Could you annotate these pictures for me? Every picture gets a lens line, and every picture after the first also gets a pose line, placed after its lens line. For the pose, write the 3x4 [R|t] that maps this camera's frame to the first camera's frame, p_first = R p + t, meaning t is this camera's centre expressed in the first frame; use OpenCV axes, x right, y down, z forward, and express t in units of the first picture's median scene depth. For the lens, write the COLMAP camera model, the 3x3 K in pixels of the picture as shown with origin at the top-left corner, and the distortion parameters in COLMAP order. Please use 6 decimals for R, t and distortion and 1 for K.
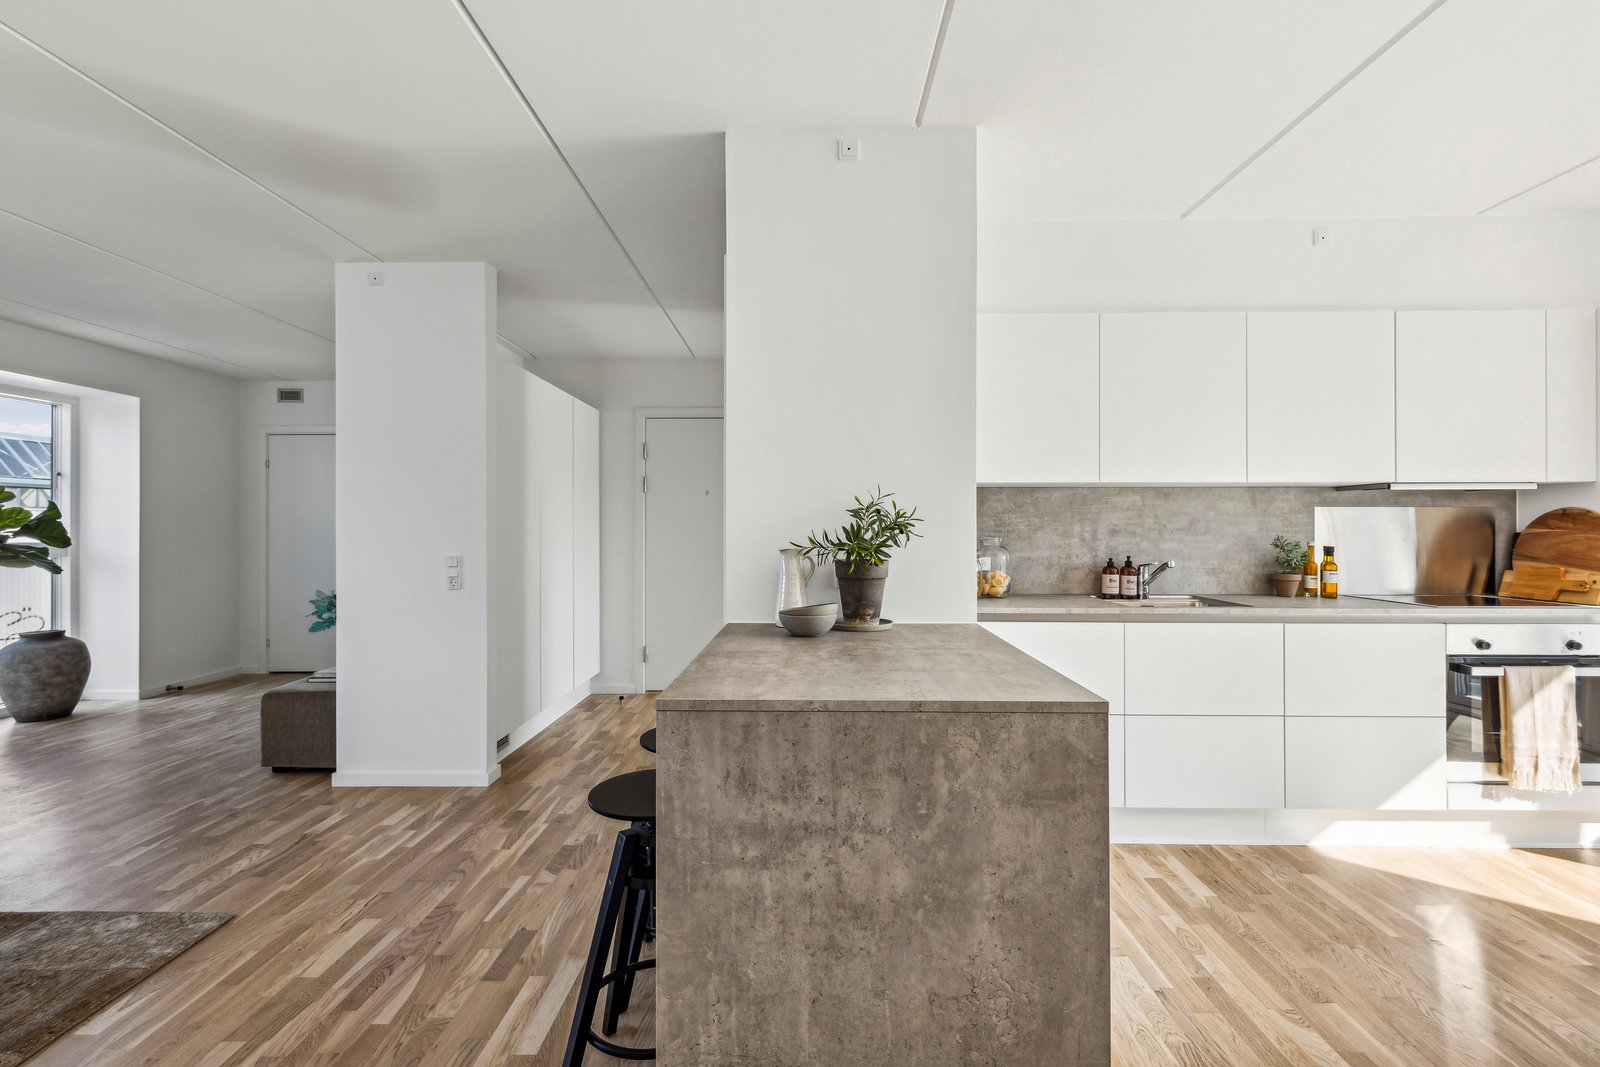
lens RADIAL K [[725.0, 0, 808.3], [0, 725.0, 526.0], [0, 0, 1]] dist [0.004840, -0.001885]
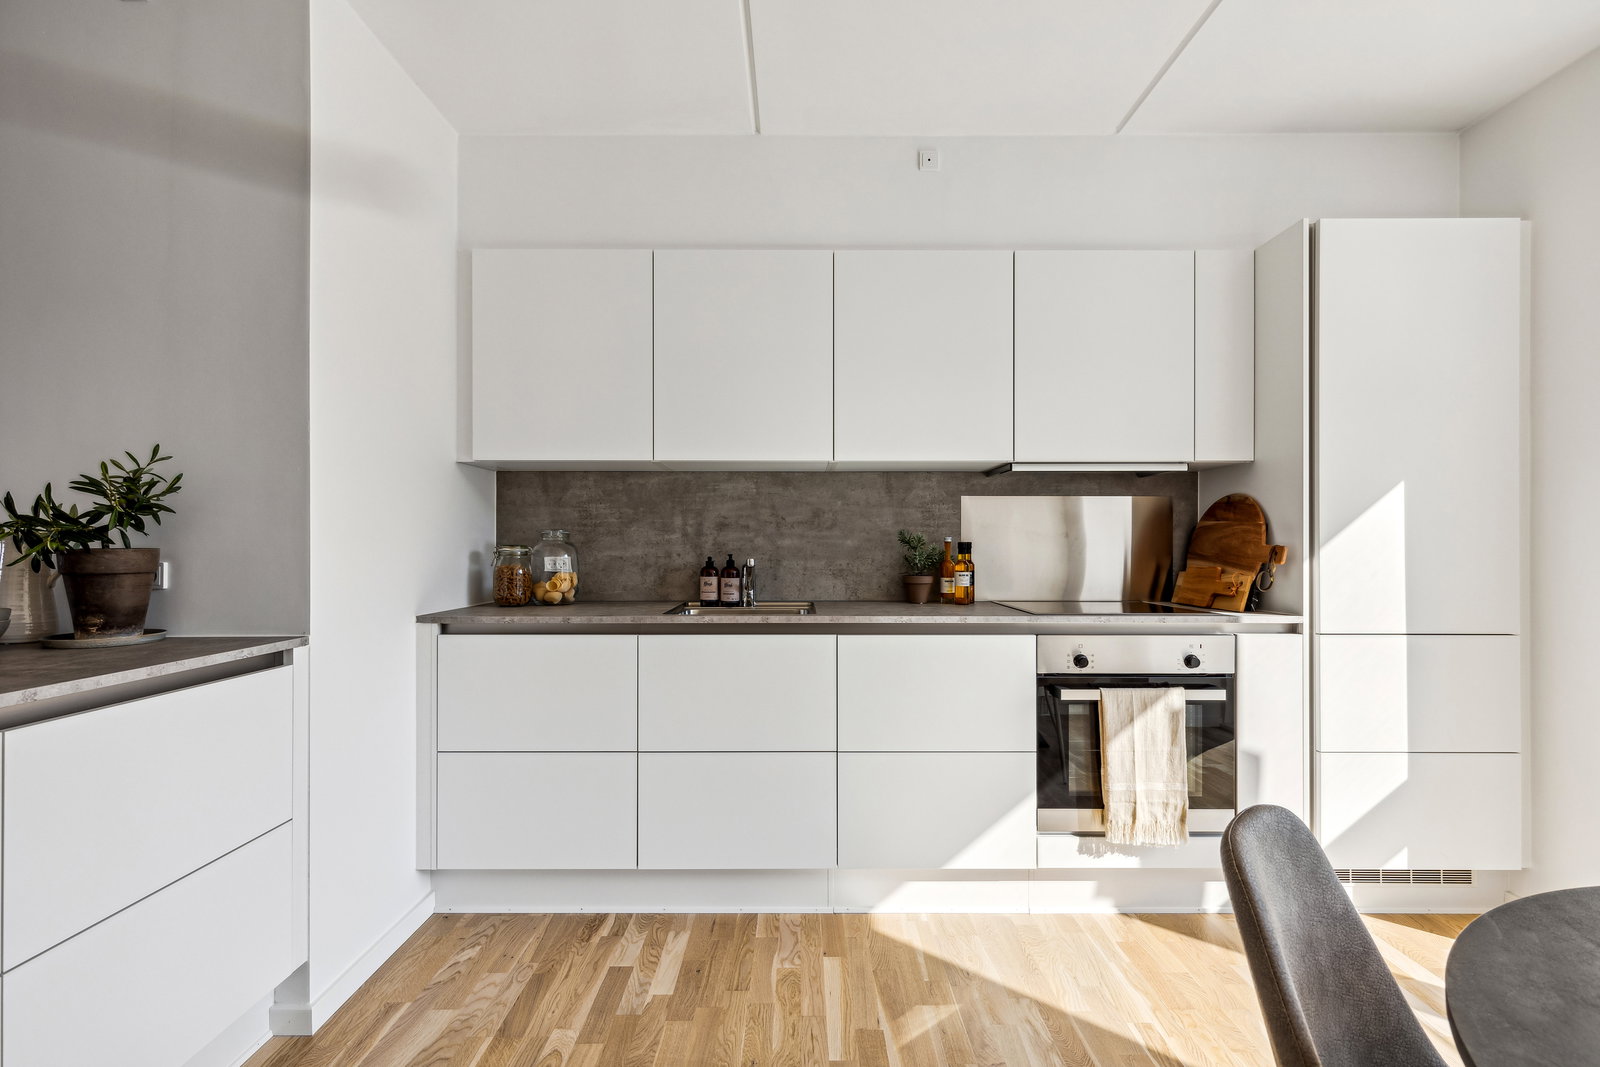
lens RADIAL K [[725.0, 0, 788.8], [0, 725.0, 544.7], [0, 0, 1]] dist [0.004840, -0.001885]
pose [[0.999611, 0.000584, 0.027882, 0.489939], [-0.000738, 0.999985, 0.005515, 0.026200], [-0.027879, -0.005534, 0.999596, 0.178573]]
